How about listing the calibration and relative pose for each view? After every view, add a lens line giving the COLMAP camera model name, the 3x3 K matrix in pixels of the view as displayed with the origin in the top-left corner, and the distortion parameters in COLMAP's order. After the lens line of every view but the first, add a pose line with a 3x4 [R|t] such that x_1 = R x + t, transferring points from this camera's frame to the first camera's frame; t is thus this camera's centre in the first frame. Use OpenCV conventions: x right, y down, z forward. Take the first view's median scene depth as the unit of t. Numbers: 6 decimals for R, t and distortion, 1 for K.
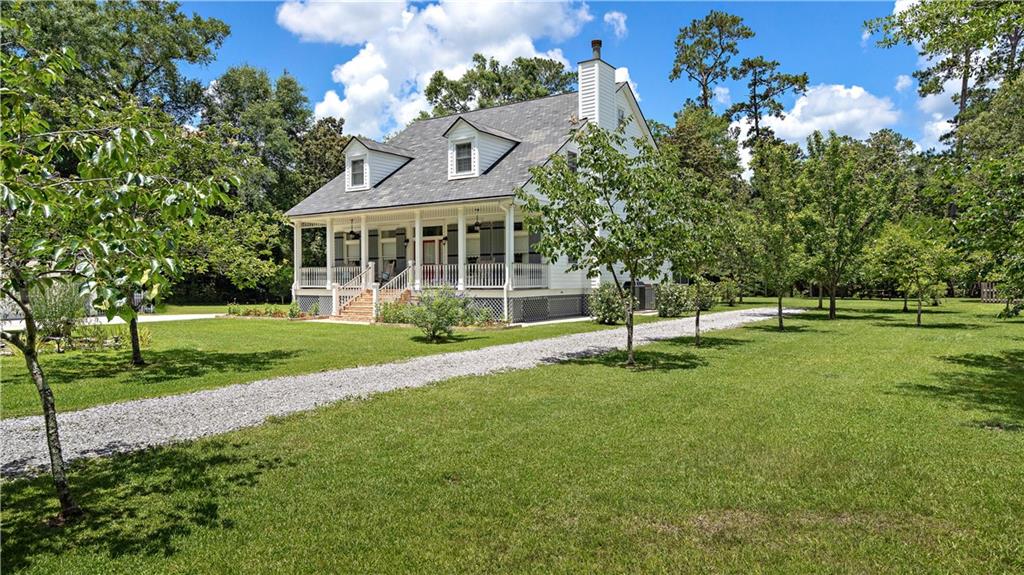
lens RADIAL K [[648.7, 0, 512.4], [0, 648.7, 286.8], [0, 0, 1]] dist [0.004949, 0.000470]
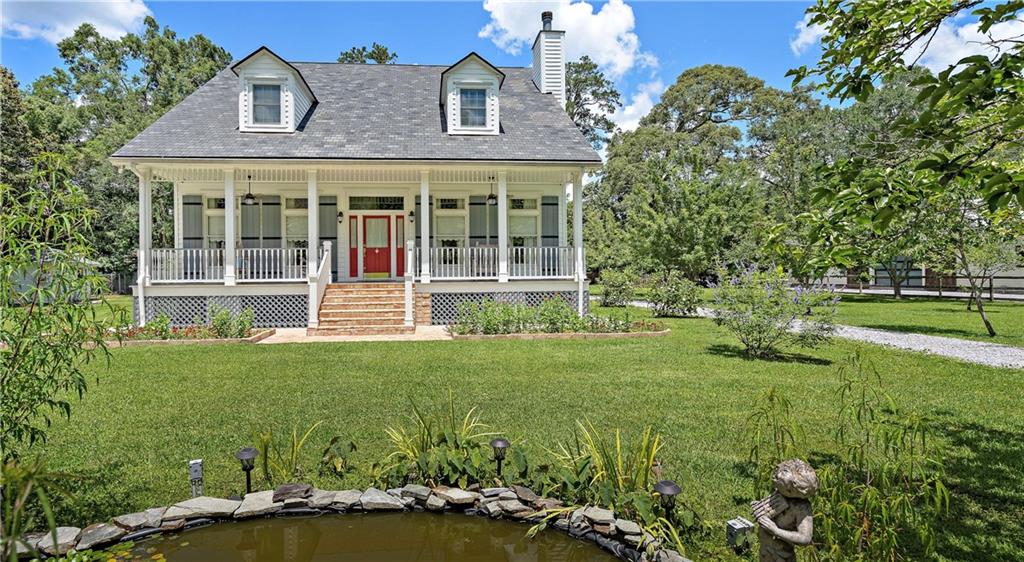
lens RADIAL K [[525.2, 0, 511.8], [0, 525.2, 277.3], [0, 0, 1]] dist [0.000254, -0.001147]
pose [[0.778251, -0.009853, 0.627876, -0.387175], [0.012623, 0.999920, 0.000044, -0.000017], [-0.627826, 0.007891, 0.778314, 0.450950]]
